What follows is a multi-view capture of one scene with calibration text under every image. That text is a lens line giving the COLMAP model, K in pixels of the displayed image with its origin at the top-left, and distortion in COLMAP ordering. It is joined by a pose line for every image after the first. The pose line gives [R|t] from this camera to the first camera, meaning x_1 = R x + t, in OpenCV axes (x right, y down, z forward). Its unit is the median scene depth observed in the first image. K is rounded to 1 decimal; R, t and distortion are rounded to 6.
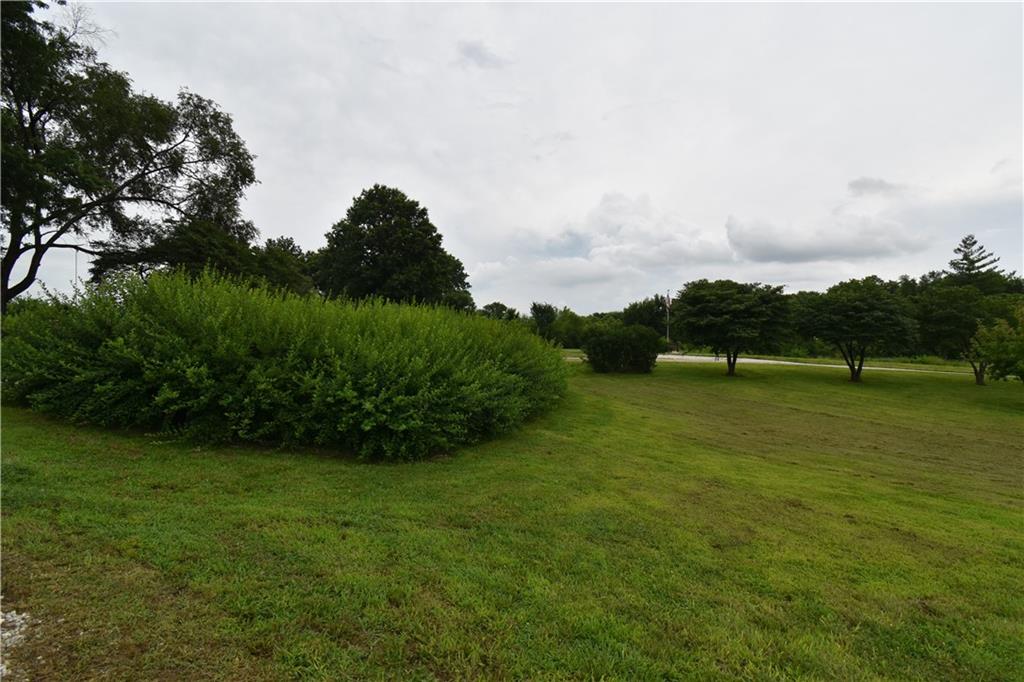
lens RADIAL K [[452.5, 0, 515.4], [0, 452.5, 339.2], [0, 0, 1]] dist [0.020326, -0.027190]
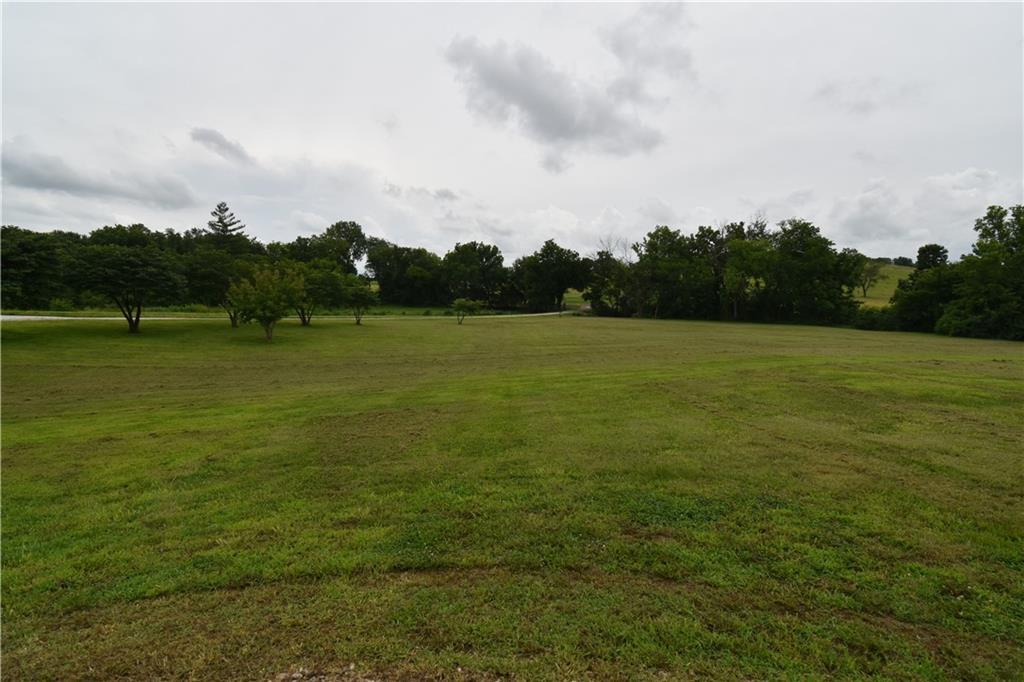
lens RADIAL K [[451.2, 0, 514.1], [0, 451.2, 336.4], [0, 0, 1]] dist [0.020387, -0.026206]
pose [[0.215577, -0.094451, 0.971908, -0.093063], [-0.011566, 0.994994, 0.099260, -0.014142], [-0.976418, -0.032639, 0.213405, -0.098700]]
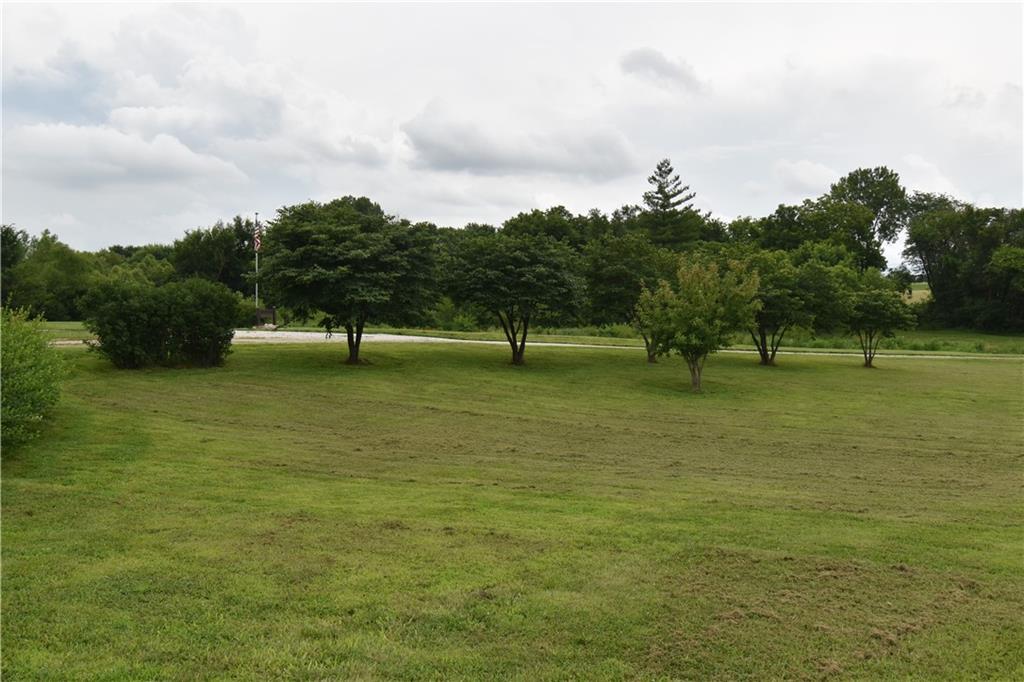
lens RADIAL K [[861.0, 0, 517.7], [0, 861.0, 341.5], [0, 0, 1]] dist [0.000590, -0.017530]
pose [[0.819043, -0.027616, 0.573067, -0.015757], [-0.000615, 0.998798, 0.049011, -0.008460], [-0.573732, -0.040494, 0.818041, -0.101596]]
